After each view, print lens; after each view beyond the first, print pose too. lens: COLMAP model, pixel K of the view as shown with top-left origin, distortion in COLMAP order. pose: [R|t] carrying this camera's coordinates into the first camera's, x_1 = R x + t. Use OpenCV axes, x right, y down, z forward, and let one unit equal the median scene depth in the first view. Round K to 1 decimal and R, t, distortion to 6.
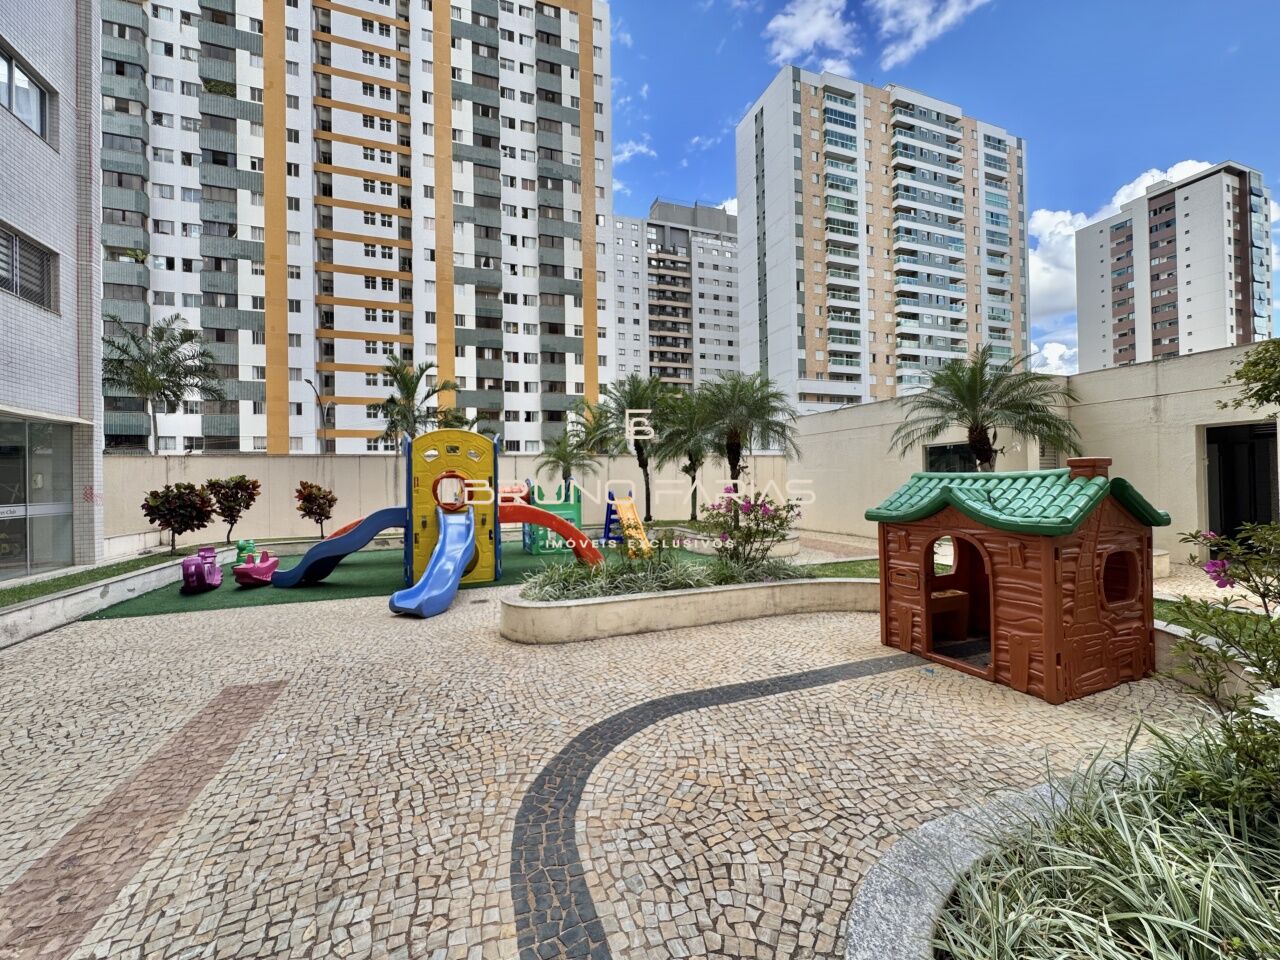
lens RADIAL K [[511.0, 0, 642.4], [0, 511.0, 479.5], [0, 0, 1]] dist [0.000116, -0.001049]
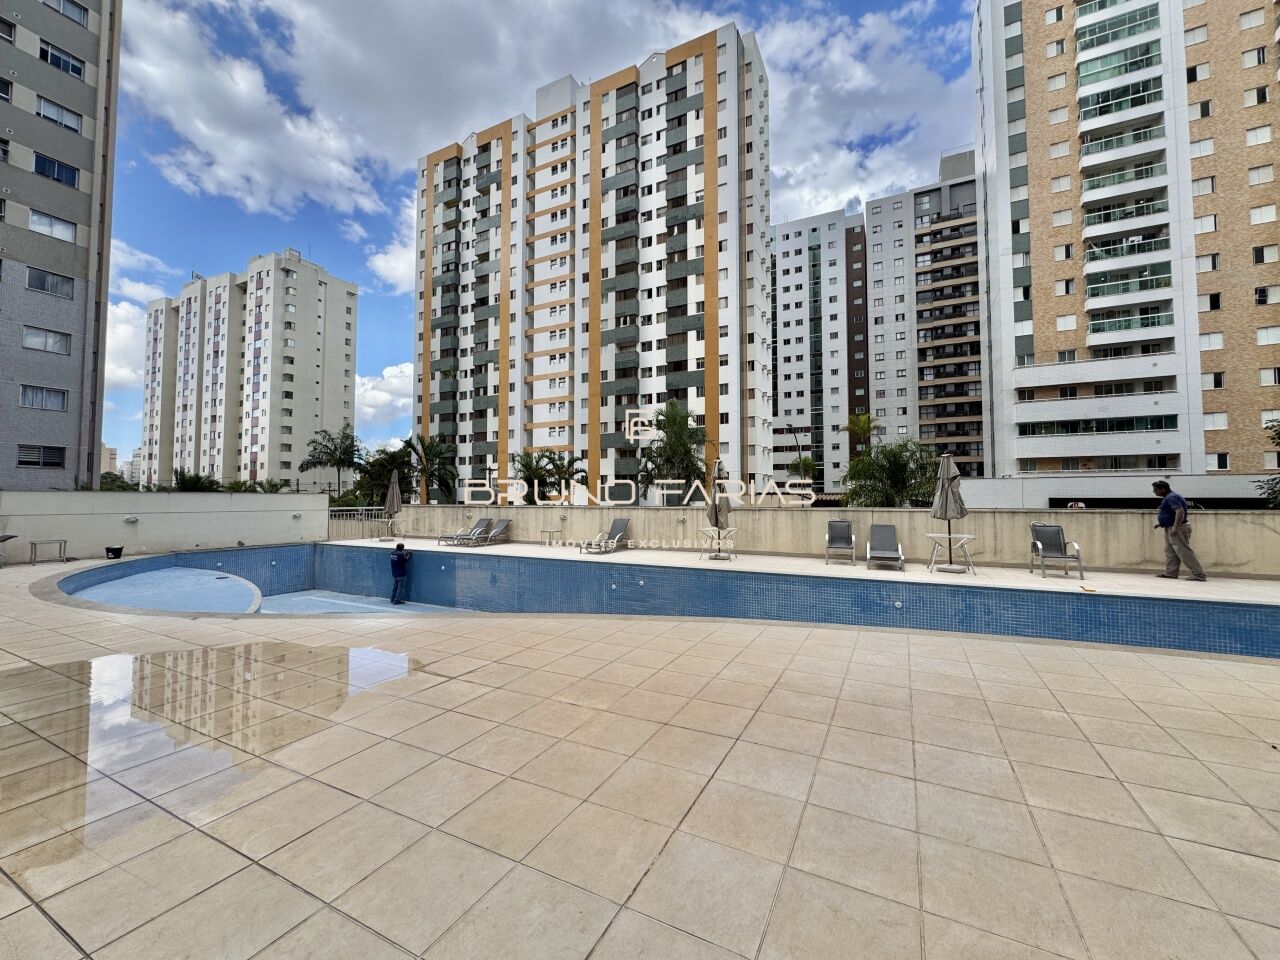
lens RADIAL K [[511.0, 0, 641.5], [0, 511.0, 478.9], [0, 0, 1]] dist [0.000116, -0.001049]
pose [[0.681584, -0.012522, -0.731633, 0.532351], [-0.009956, 0.999602, -0.026383, -0.038191], [0.731672, 0.025266, 0.681188, 0.242182]]
